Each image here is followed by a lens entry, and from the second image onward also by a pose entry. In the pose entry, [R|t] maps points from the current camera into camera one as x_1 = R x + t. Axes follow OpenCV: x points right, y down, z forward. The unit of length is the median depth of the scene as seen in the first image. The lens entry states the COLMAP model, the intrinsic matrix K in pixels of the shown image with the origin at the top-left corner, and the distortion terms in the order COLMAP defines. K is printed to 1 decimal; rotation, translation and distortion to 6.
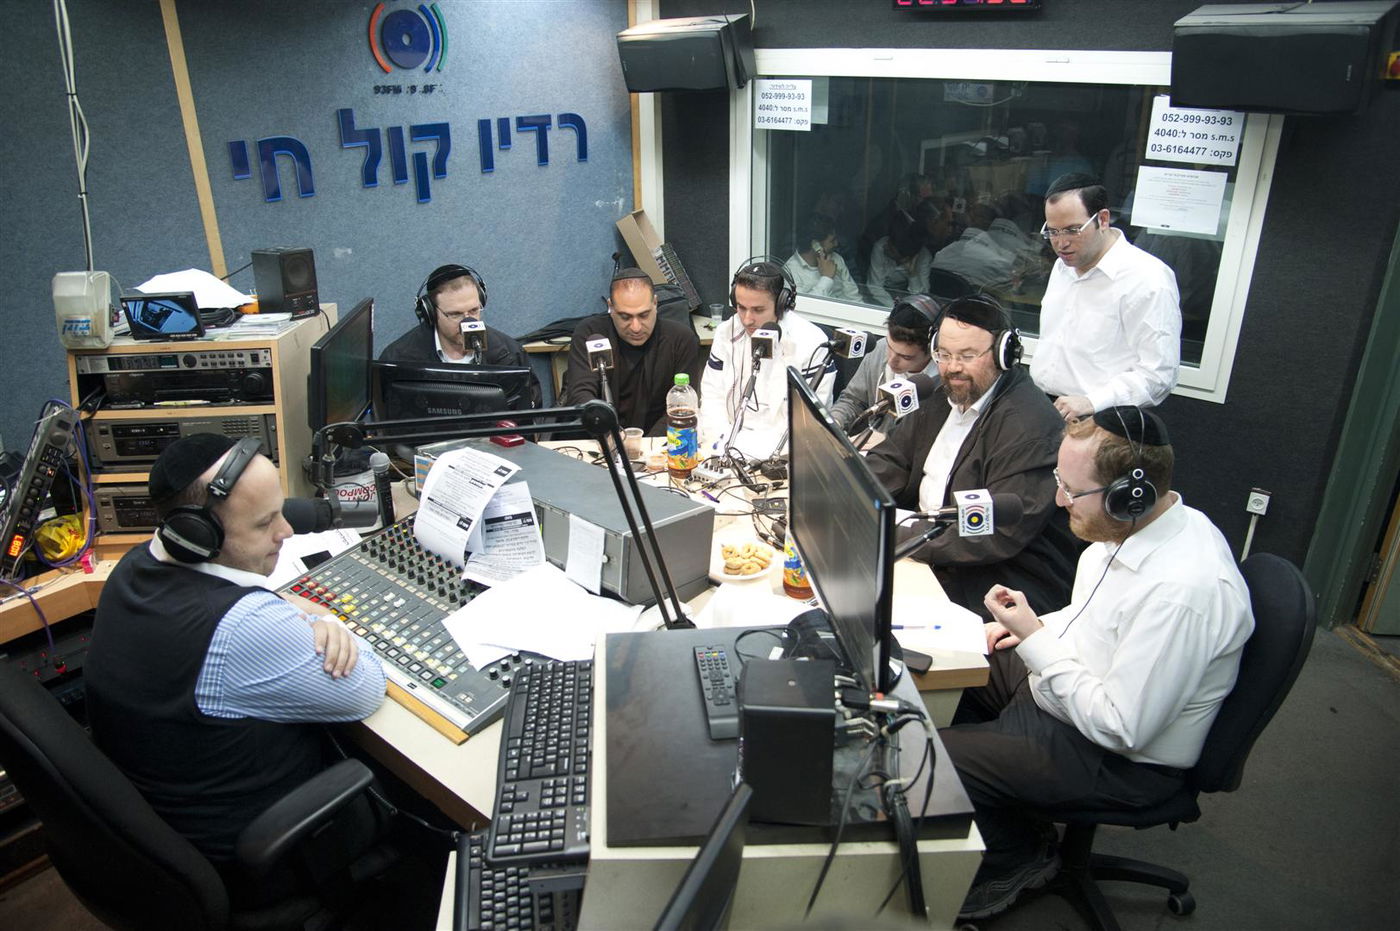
lens RADIAL K [[940.3, 0, 700.0], [0, 940.3, 465.5], [0, 0, 1]] dist [-0.125456, 0.062915]
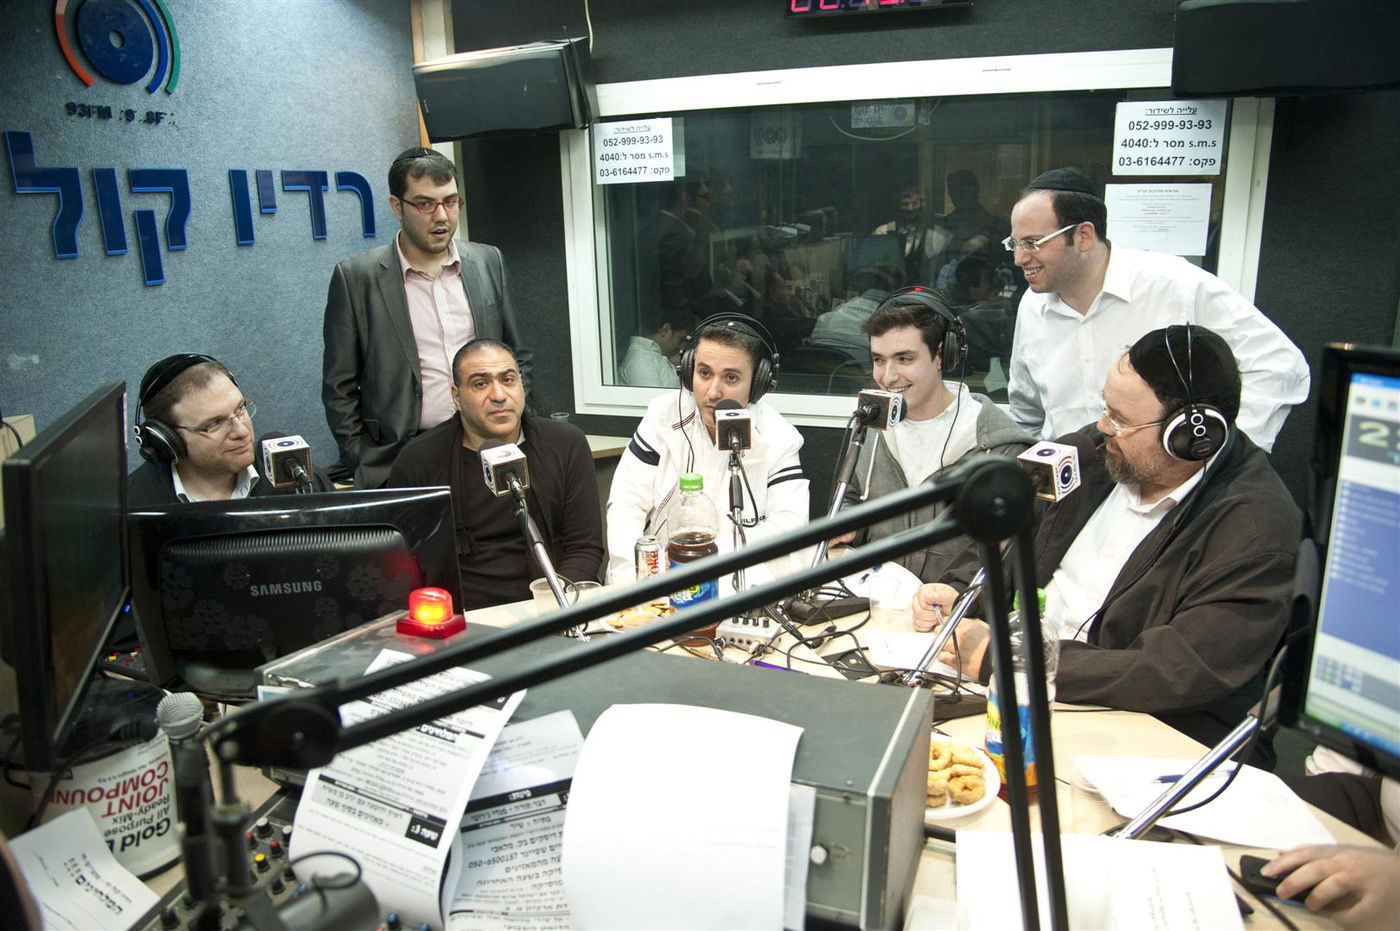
lens RADIAL K [[940.3, 0, 700.0], [0, 940.3, 465.5], [0, 0, 1]] dist [-0.125456, 0.062915]
pose [[0.948194, -0.102652, 0.300650, -0.139936], [0.145297, 0.981706, -0.123054, -0.019957], [-0.282518, 0.160362, 0.945763, 0.303038]]
